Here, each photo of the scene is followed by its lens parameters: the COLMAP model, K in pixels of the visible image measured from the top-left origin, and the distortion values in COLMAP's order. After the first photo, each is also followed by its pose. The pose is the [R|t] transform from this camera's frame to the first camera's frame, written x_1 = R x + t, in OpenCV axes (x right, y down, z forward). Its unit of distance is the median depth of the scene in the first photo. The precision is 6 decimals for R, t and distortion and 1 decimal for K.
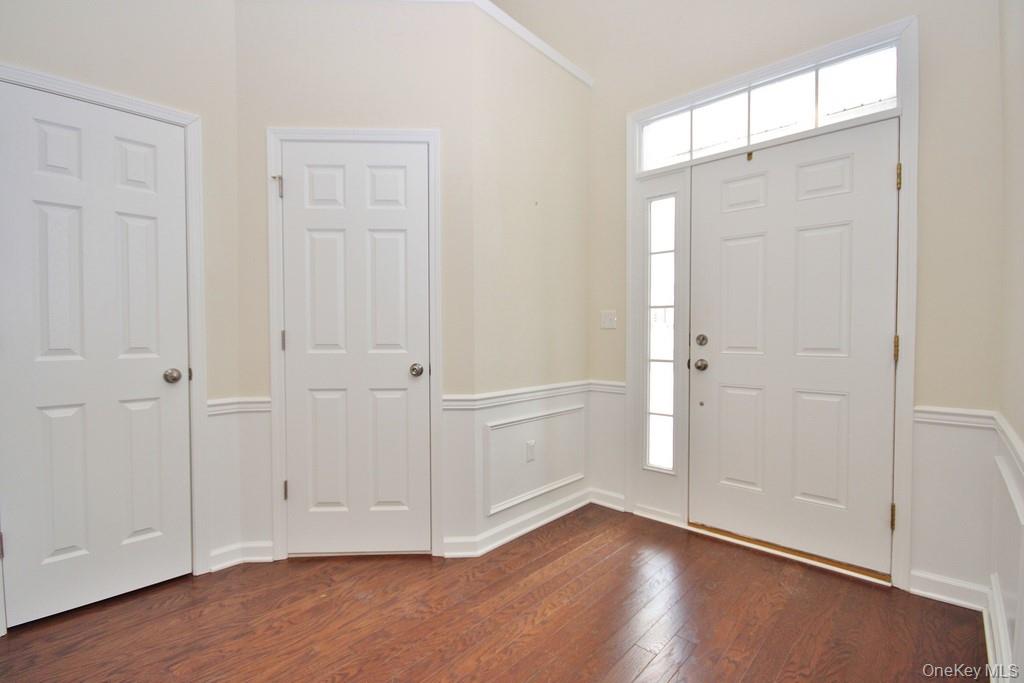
lens RADIAL K [[472.8, 0, 512.0], [0, 472.8, 341.5], [0, 0, 1]] dist [0.000961, -0.000454]
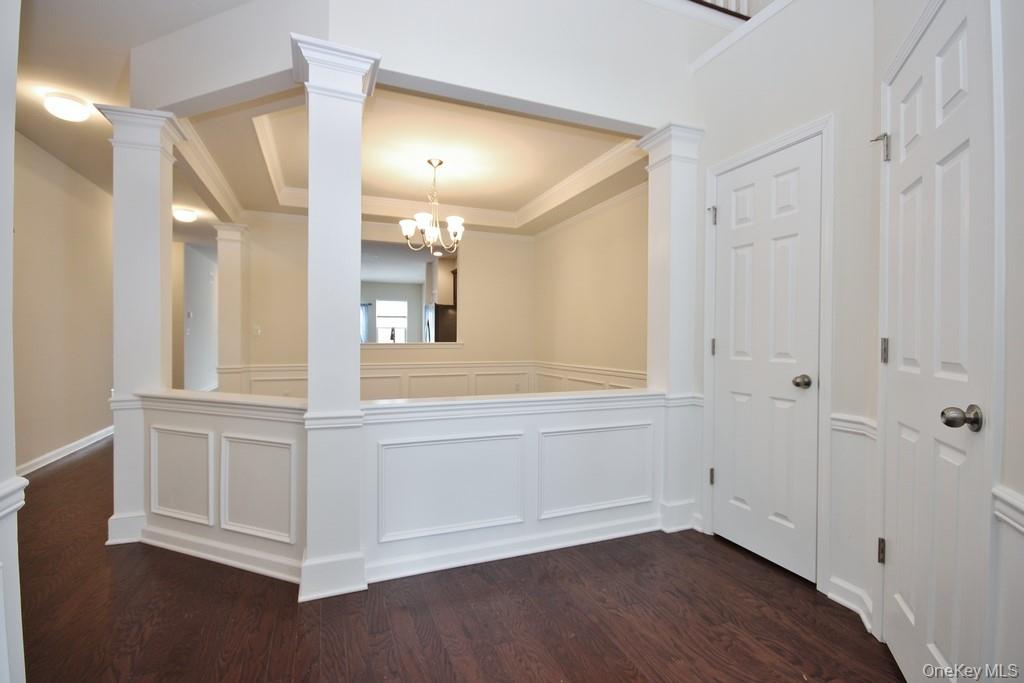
lens RADIAL K [[472.8, 0, 512.0], [0, 472.8, 341.5], [0, 0, 1]] dist [0.000961, -0.000454]
pose [[-0.424663, 0.006962, -0.905325, 0.511170], [-0.018550, 0.999694, 0.016389, -0.021391], [0.905161, 0.023754, -0.424404, 0.892020]]
